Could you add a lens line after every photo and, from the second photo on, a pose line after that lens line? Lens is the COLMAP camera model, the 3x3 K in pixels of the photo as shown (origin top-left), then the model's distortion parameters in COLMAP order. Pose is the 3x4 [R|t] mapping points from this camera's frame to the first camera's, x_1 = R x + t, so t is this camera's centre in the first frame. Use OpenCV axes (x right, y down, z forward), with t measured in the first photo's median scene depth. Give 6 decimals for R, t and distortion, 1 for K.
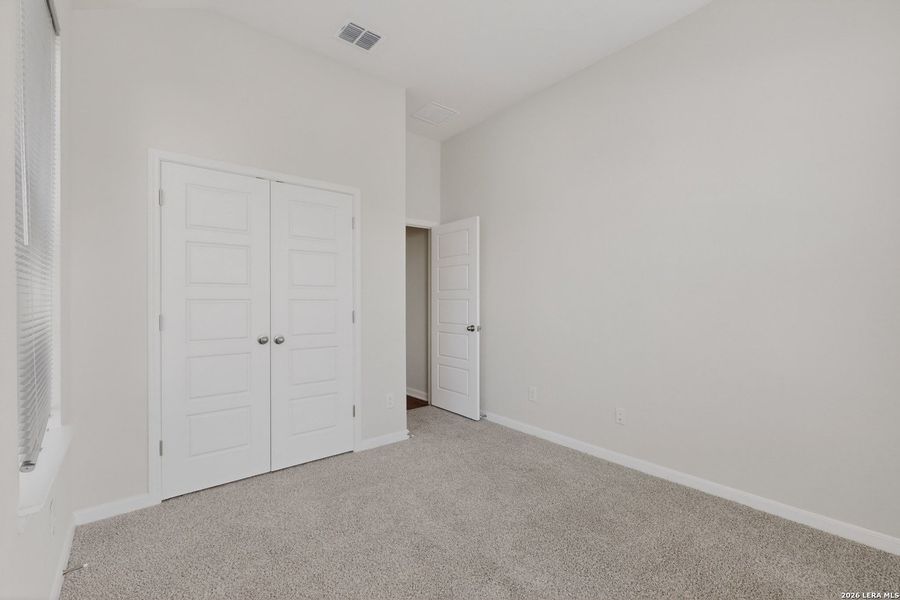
lens RADIAL K [[391.5, 0, 456.2], [0, 391.5, 303.2], [0, 0, 1]] dist [0.001107, -0.002203]
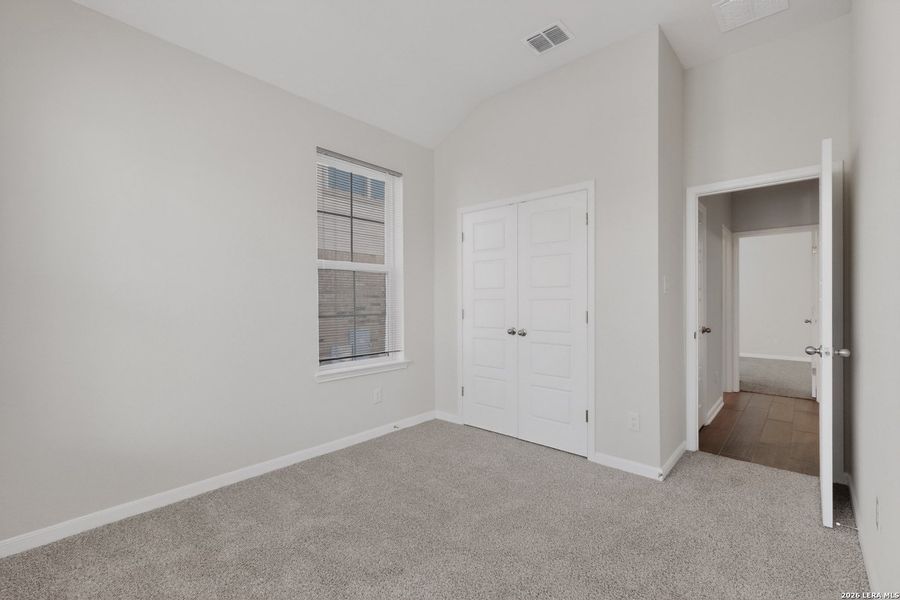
lens RADIAL K [[391.5, 0, 456.7], [0, 391.5, 301.1], [0, 0, 1]] dist [0.001107, -0.002203]
pose [[0.154354, 0.002823, -0.988012, 0.676611], [-0.005027, 0.999985, 0.002072, -0.005057], [0.988003, 0.004647, 0.154366, 0.578836]]
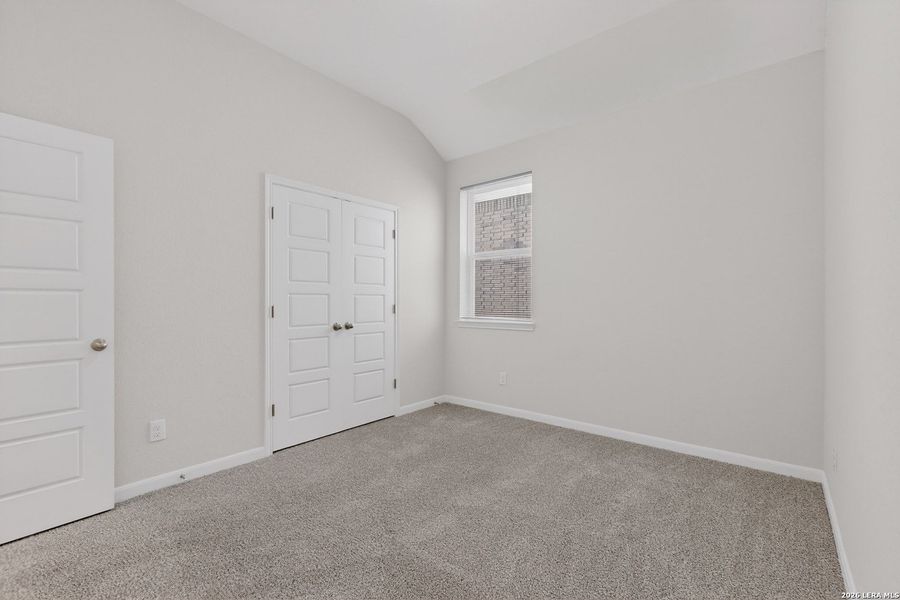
lens RADIAL K [[391.5, 0, 448.6], [0, 391.5, 299.8], [0, 0, 1]] dist [0.001107, -0.002203]
pose [[0.983473, 0.008659, 0.180847, -0.340346], [-0.009109, 0.999957, 0.001657, 0.002260], [-0.180825, -0.003277, 0.983510, -0.282887]]
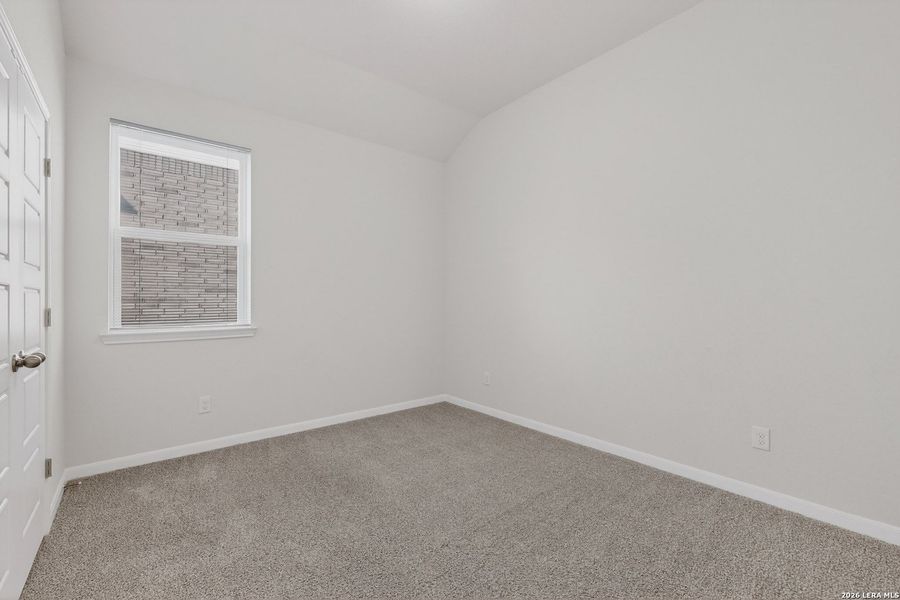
lens RADIAL K [[391.5, 0, 448.0], [0, 391.5, 297.6], [0, 0, 1]] dist [0.001107, -0.002203]
pose [[0.004302, 0.018263, 0.999824, -0.938352], [-0.004565, 0.999823, -0.018244, 0.011824], [-0.999980, -0.004486, 0.004385, 0.380591]]
